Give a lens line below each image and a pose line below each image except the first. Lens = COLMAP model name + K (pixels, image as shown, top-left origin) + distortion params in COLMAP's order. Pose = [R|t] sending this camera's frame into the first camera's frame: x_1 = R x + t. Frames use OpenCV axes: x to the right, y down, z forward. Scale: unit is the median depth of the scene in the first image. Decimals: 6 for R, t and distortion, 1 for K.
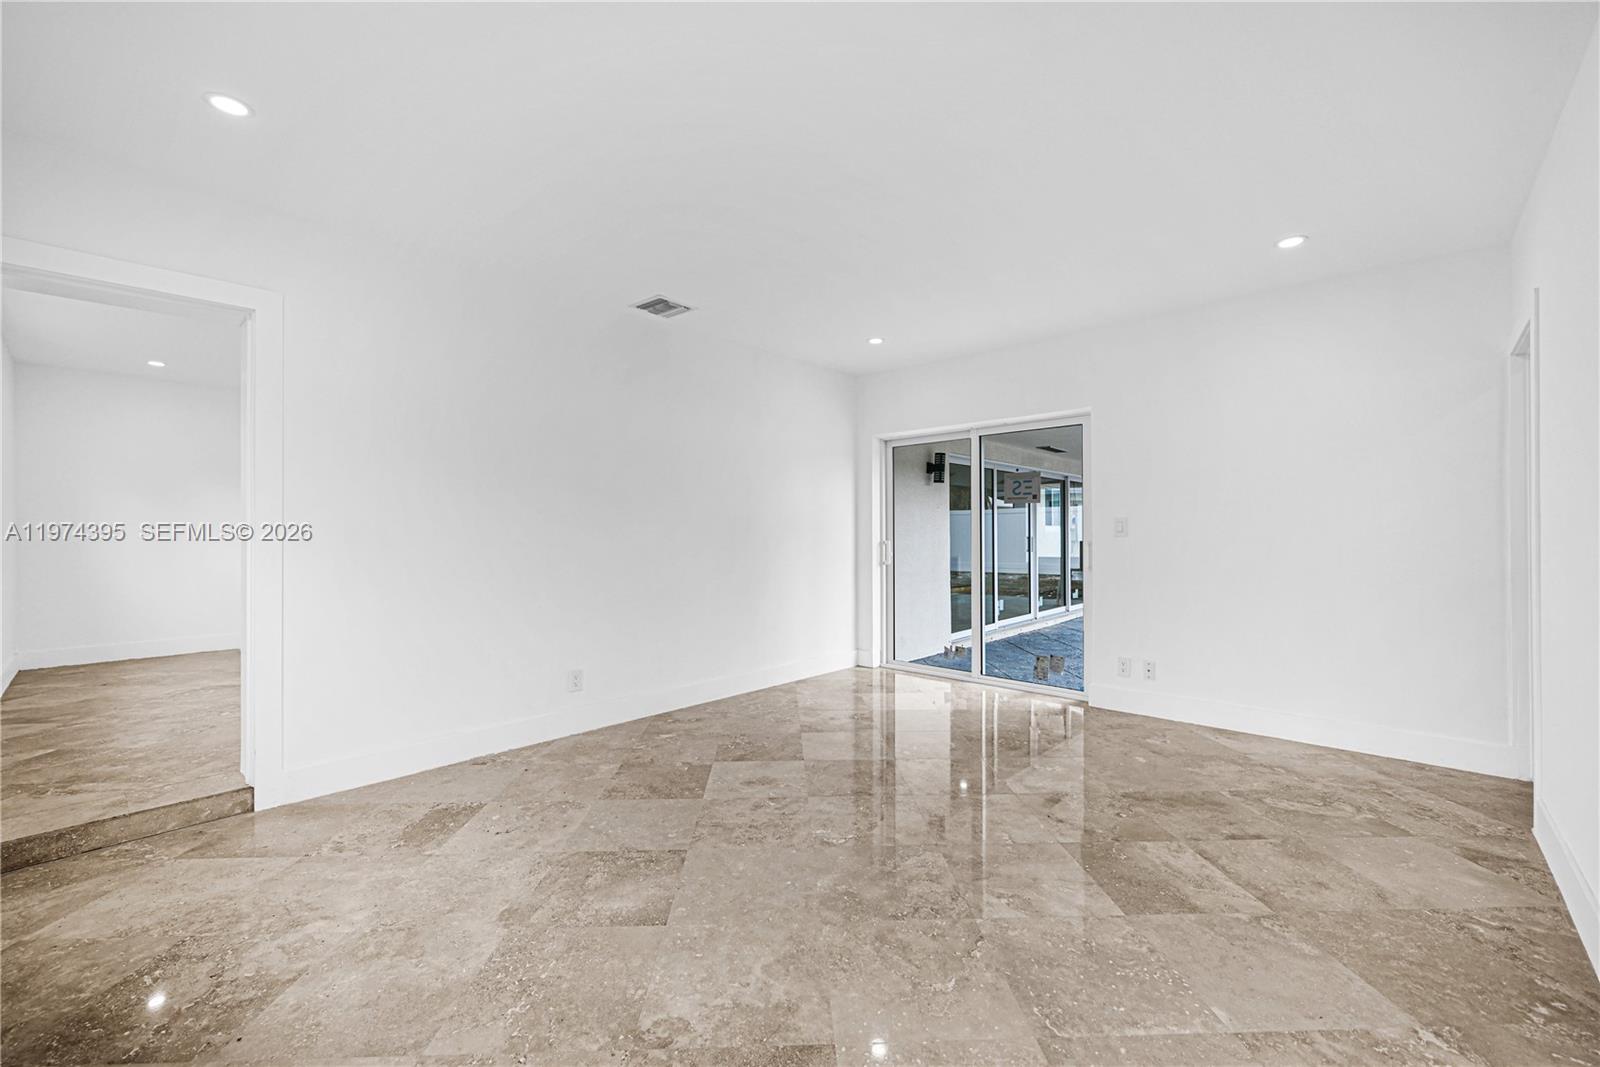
lens RADIAL K [[646.4, 0, 795.8], [0, 646.4, 536.1], [0, 0, 1]] dist [-0.001427, 0.000488]
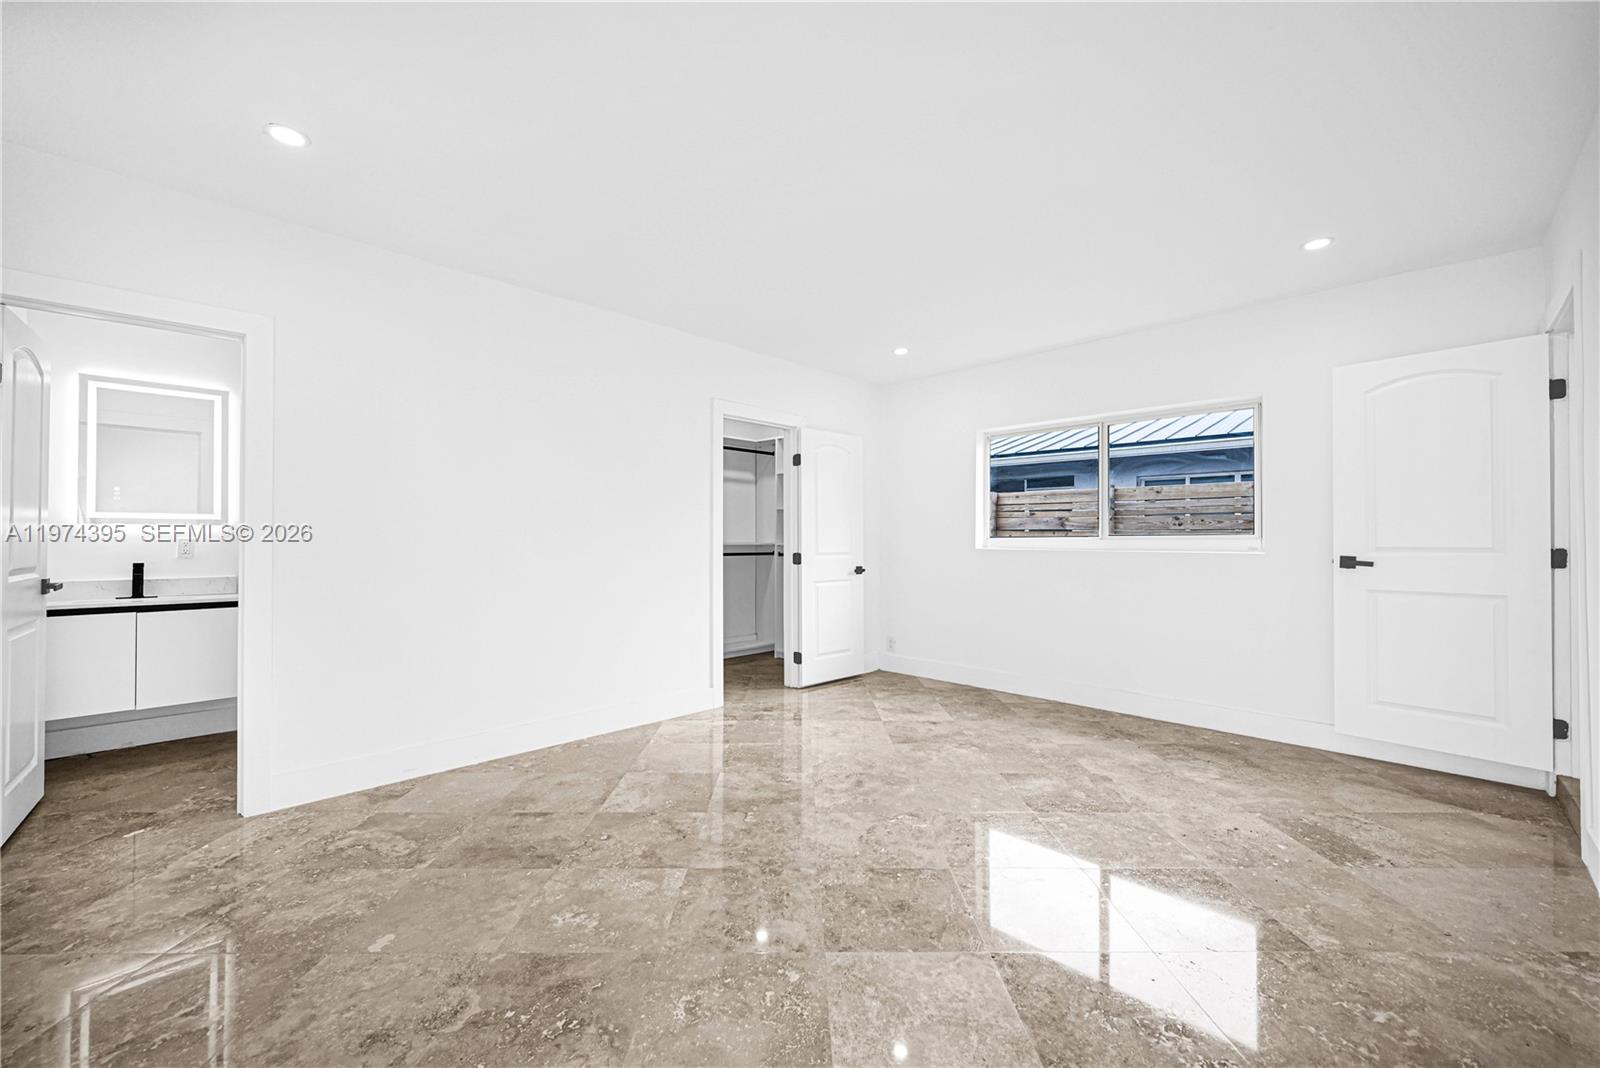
lens RADIAL K [[646.4, 0, 796.6], [0, 646.4, 522.3], [0, 0, 1]] dist [-0.001427, 0.000488]
pose [[-0.999654, 0.000943, 0.026280, 0.237231], [0.000352, 0.999747, -0.022488, -0.007051], [-0.026295, -0.022471, -0.999402, 2.296967]]
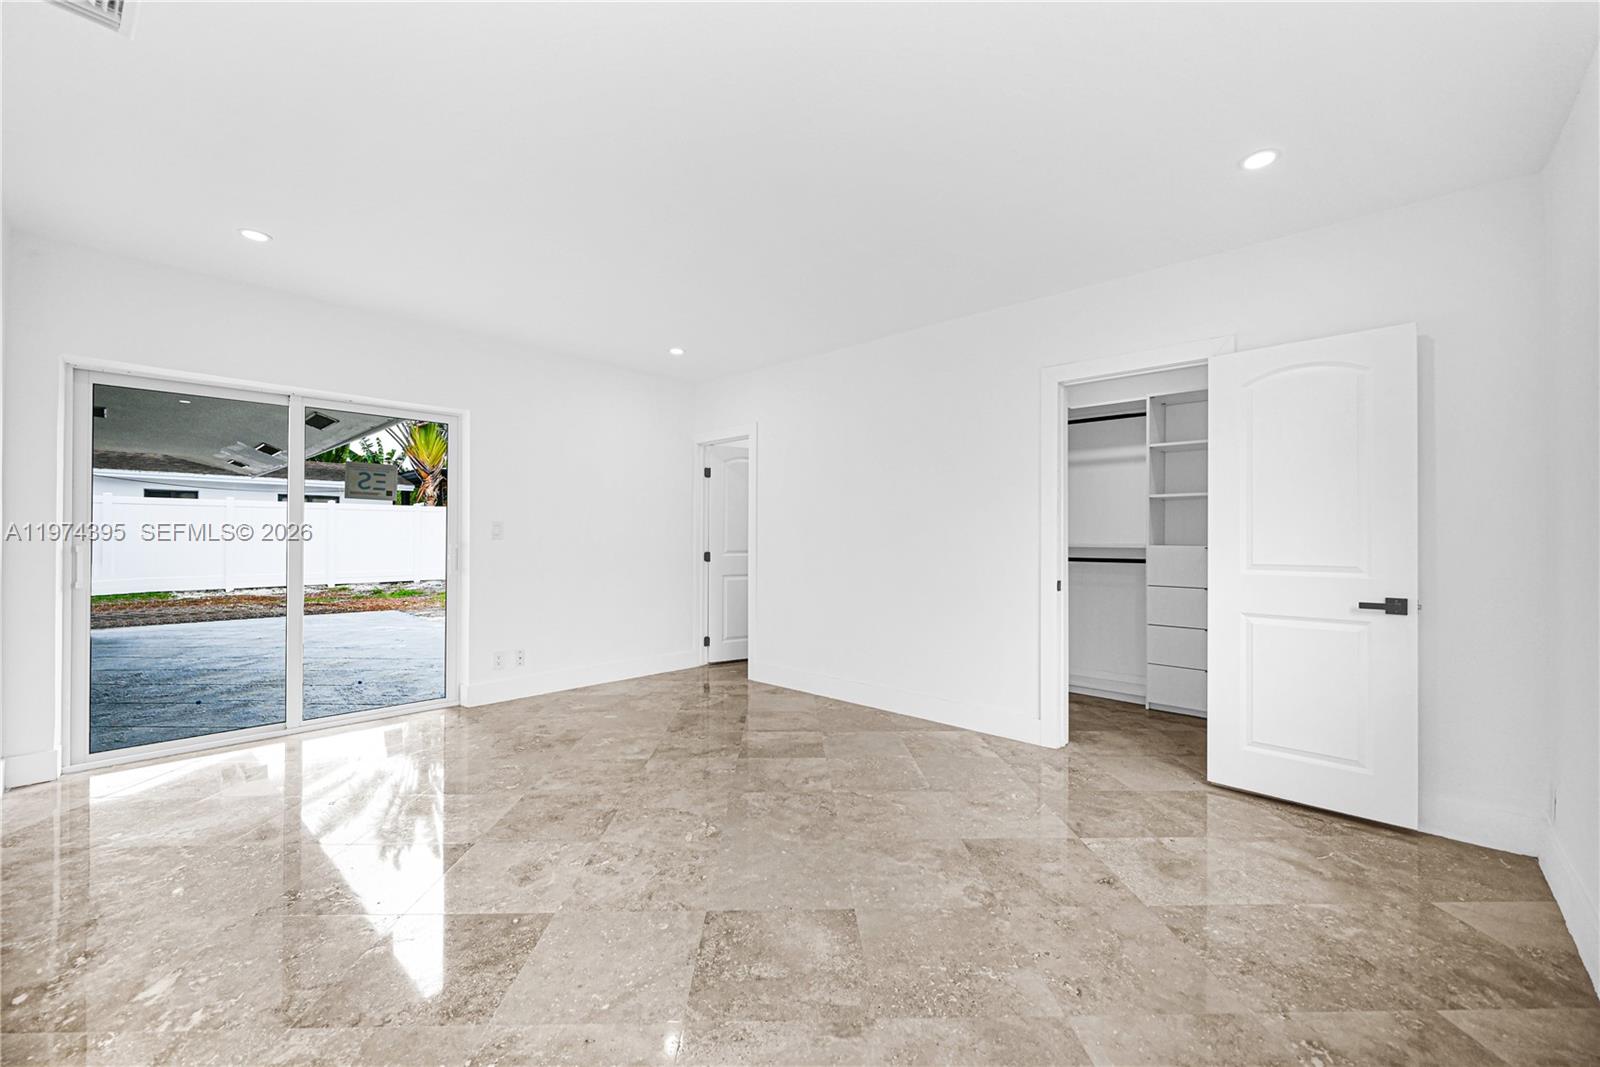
lens RADIAL K [[646.4, 0, 805.7], [0, 646.4, 539.4], [0, 0, 1]] dist [-0.001427, 0.000488]
pose [[-0.003074, -0.000265, 0.999995, -1.067386], [-0.002166, 0.999998, 0.000259, -0.000056], [-0.999993, -0.002166, -0.003075, 0.923246]]
